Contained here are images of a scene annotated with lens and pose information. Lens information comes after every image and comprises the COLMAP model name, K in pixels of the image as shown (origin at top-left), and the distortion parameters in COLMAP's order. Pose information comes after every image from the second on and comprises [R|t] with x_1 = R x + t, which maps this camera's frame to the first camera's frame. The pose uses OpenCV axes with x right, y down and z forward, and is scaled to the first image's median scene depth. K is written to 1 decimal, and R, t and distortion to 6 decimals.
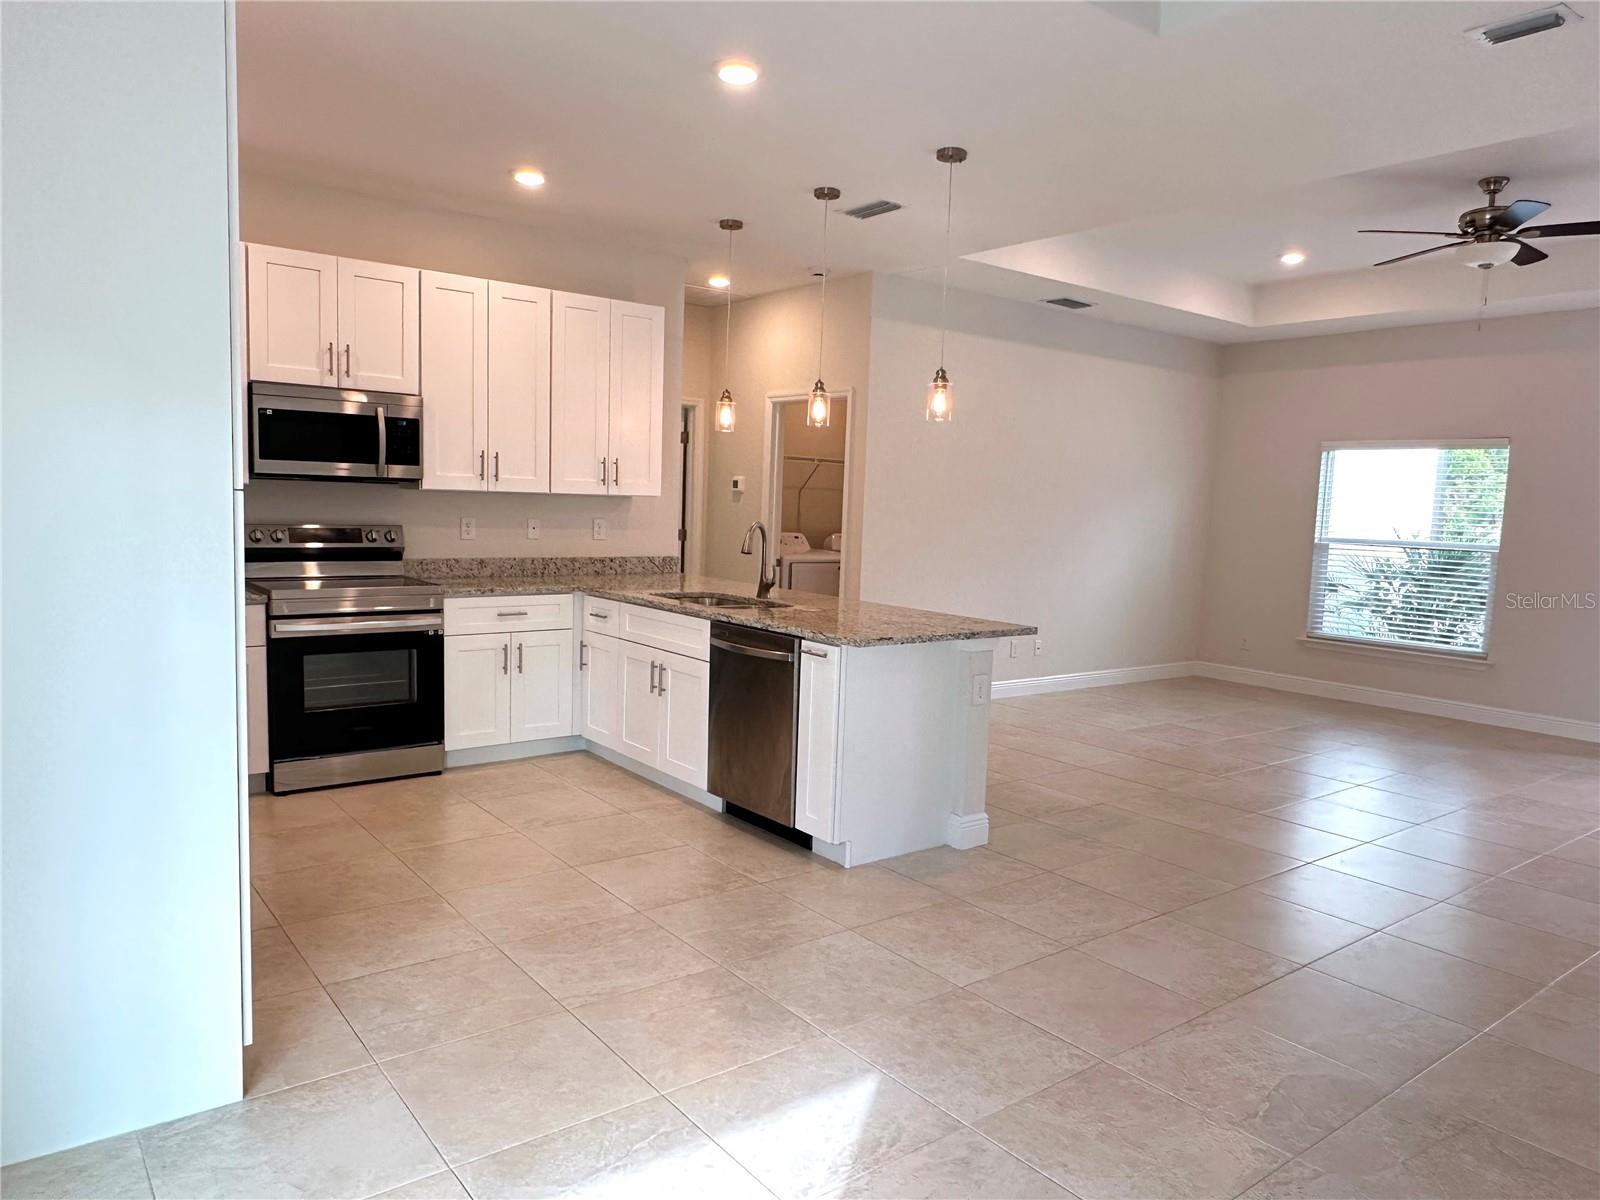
lens RADIAL K [[1086.2, 0, 798.8], [0, 1086.2, 619.6], [0, 0, 1]] dist [-0.004654, -0.000641]
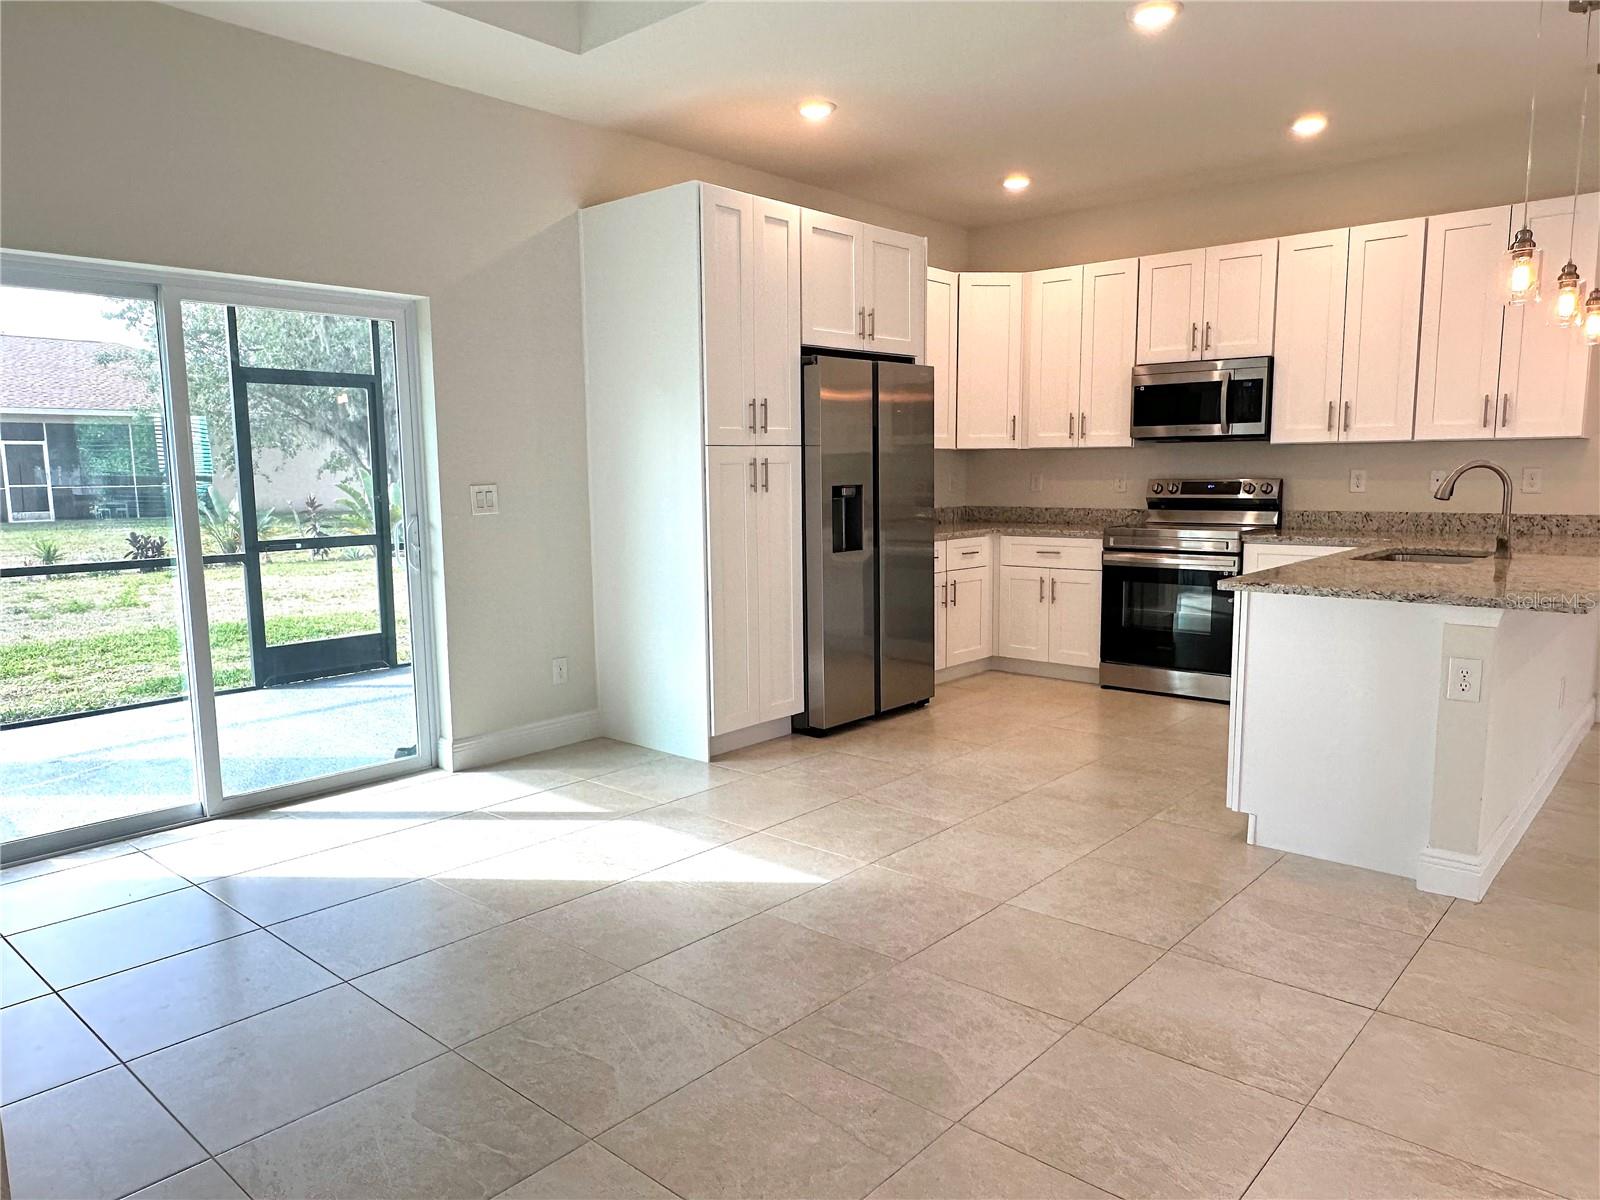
lens RADIAL K [[1086.2, 0, 800.9], [0, 1086.2, 616.4], [0, 0, 1]] dist [-0.004654, -0.000641]
pose [[0.185499, 0.098099, -0.977736, 0.659138], [-0.092083, 0.992361, 0.082096, 0.004462], [0.978320, 0.074804, 0.193115, 0.365575]]
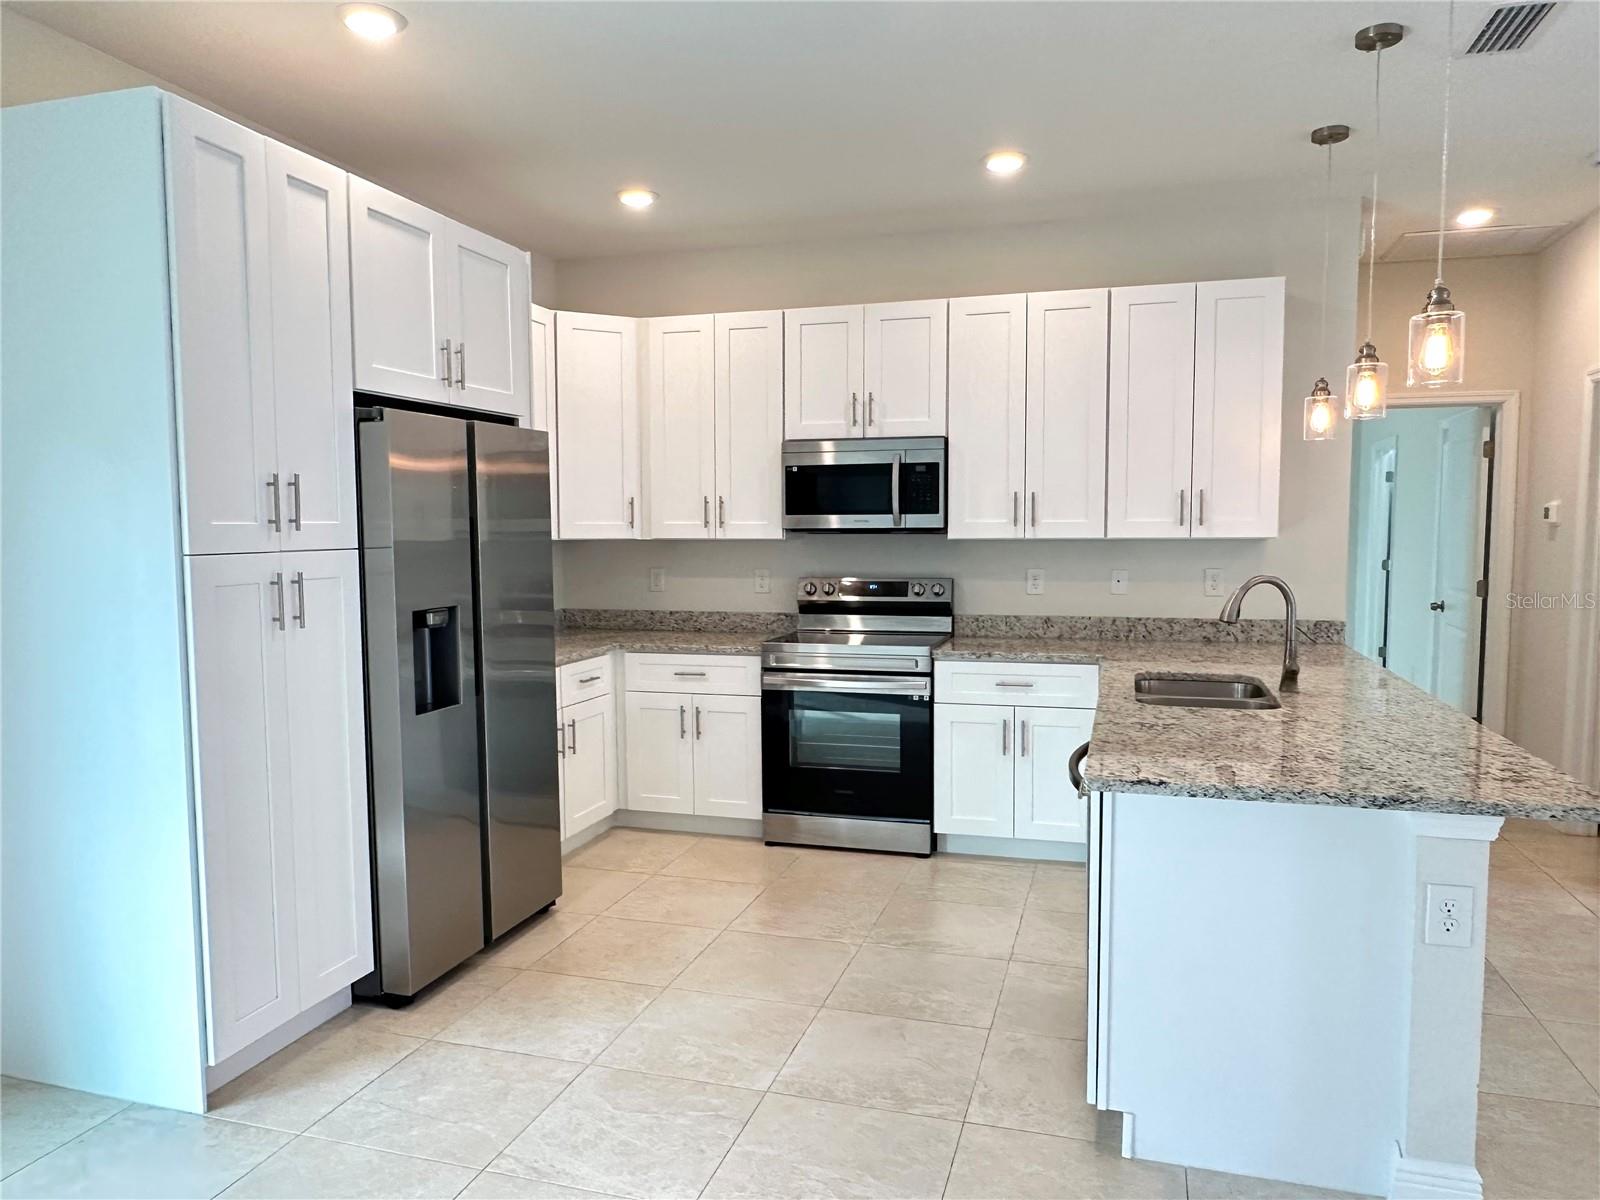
lens RADIAL K [[1086.2, 0, 796.1], [0, 1086.2, 613.1], [0, 0, 1]] dist [-0.004654, -0.000641]
pose [[0.577105, 0.027155, -0.816219, 0.333827], [-0.065945, 0.997733, -0.013432, -0.039245], [0.814003, 0.061577, 0.577587, 0.392758]]
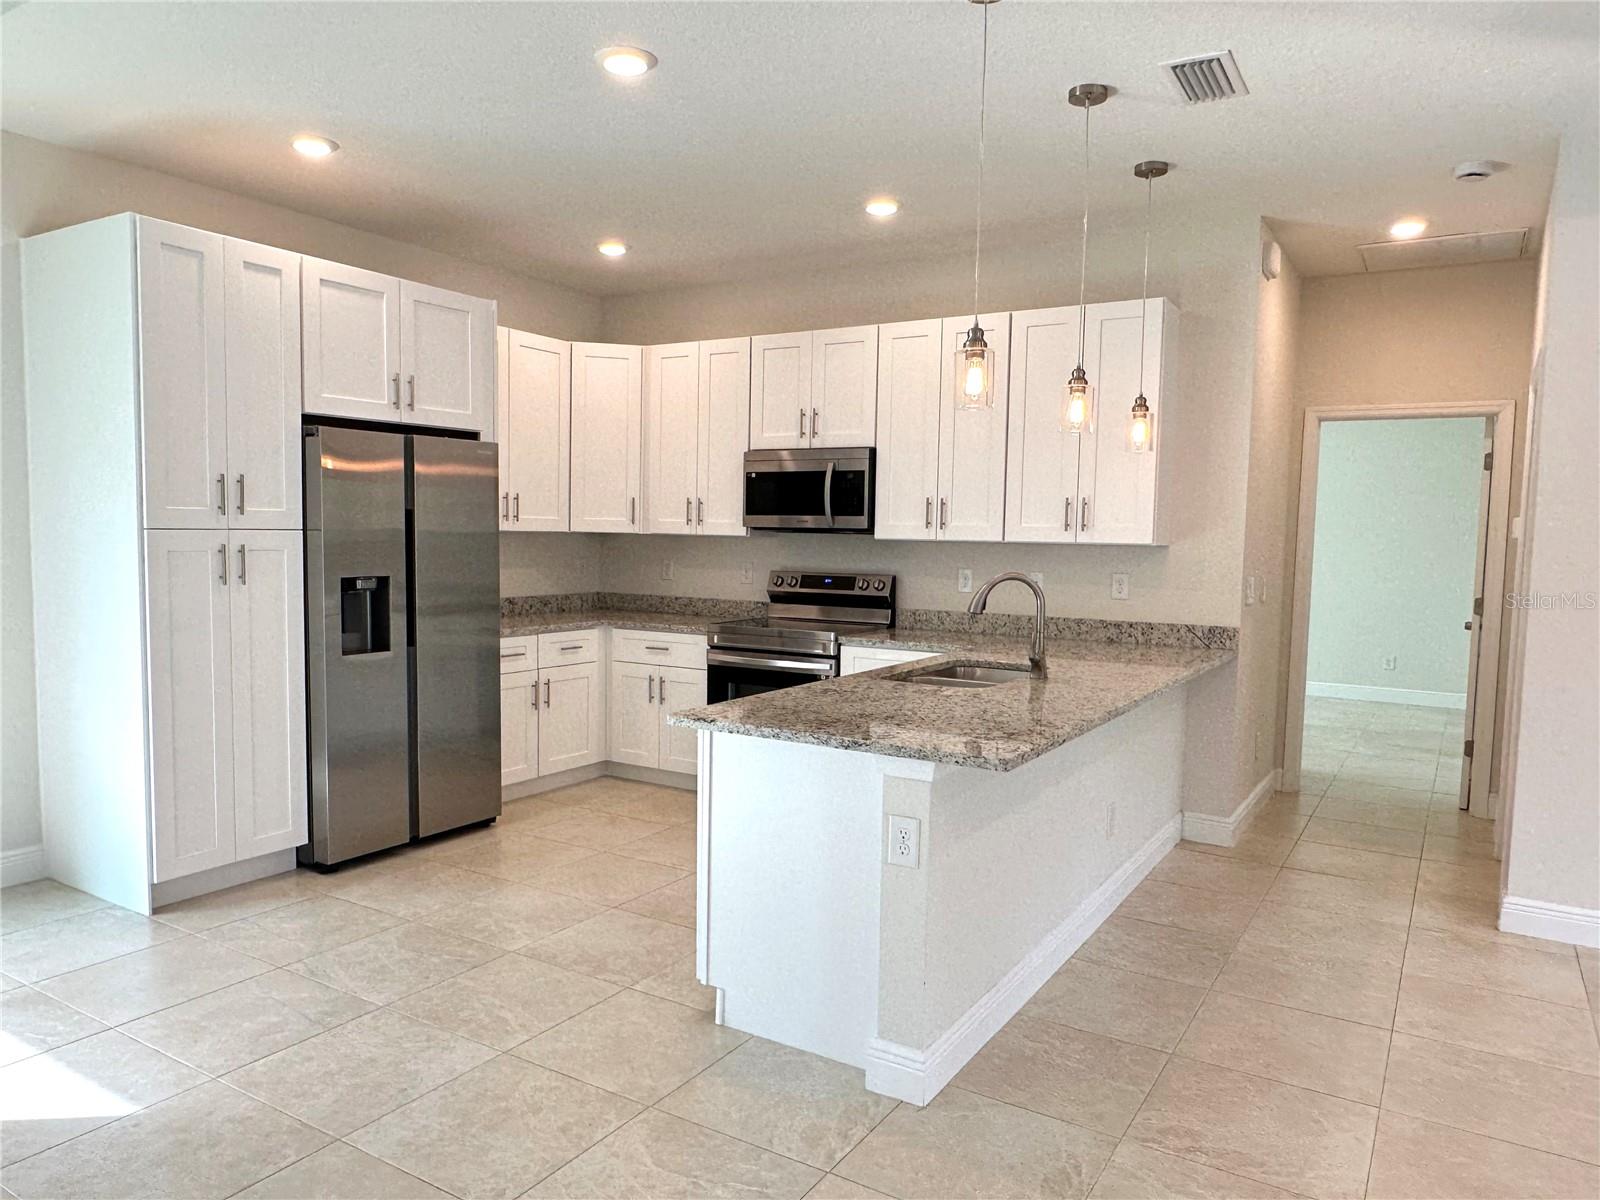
lens RADIAL K [[1086.2, 0, 791.9], [0, 1086.2, 612.8], [0, 0, 1]] dist [-0.004654, -0.000641]
pose [[0.347682, 0.042344, -0.936656, 0.599938], [-0.111116, 0.993801, 0.003682, -0.048714], [0.931005, 0.102797, 0.350231, 0.605105]]
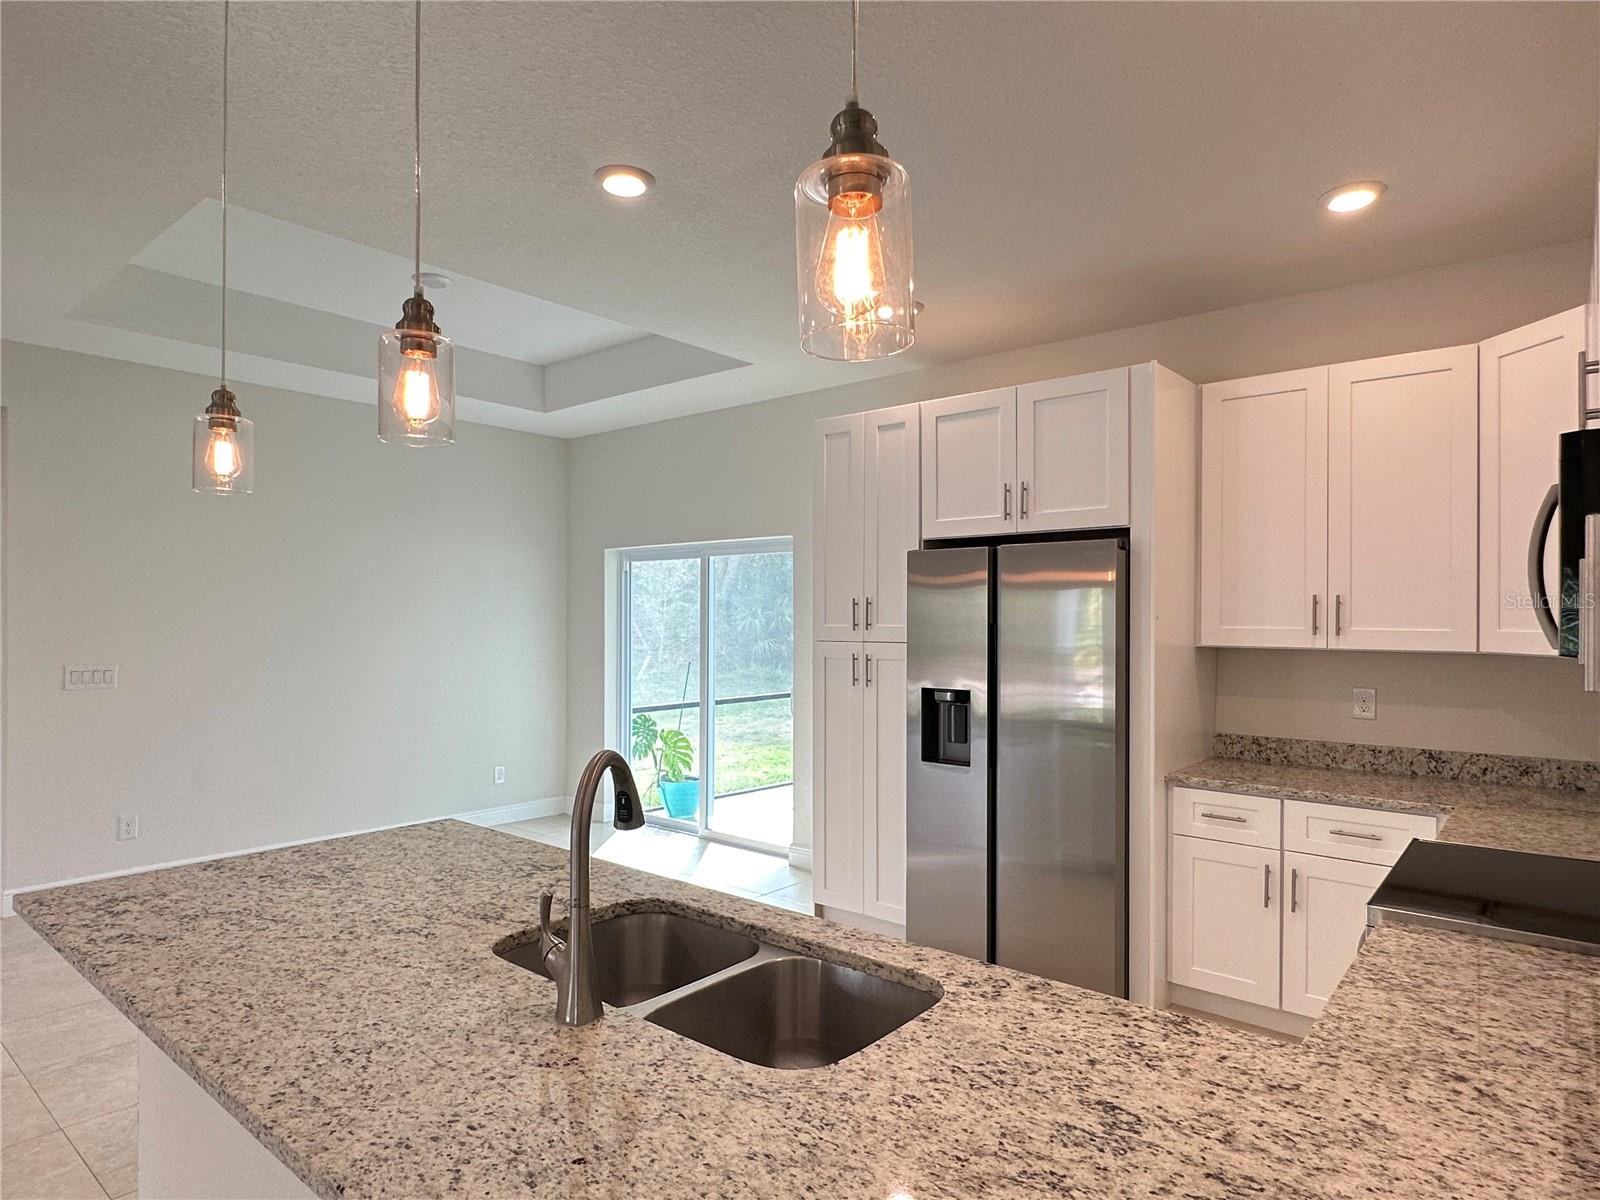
lens RADIAL K [[921.0, 0, 791.7], [0, 921.0, 609.9], [0, 0, 1]] dist [0.003280, -0.000062]
pose [[-0.977896, -0.040729, -0.205086, -0.035137], [-0.060757, 0.993873, 0.092327, -0.160714], [0.200069, 0.102747, -0.974379, 1.279768]]
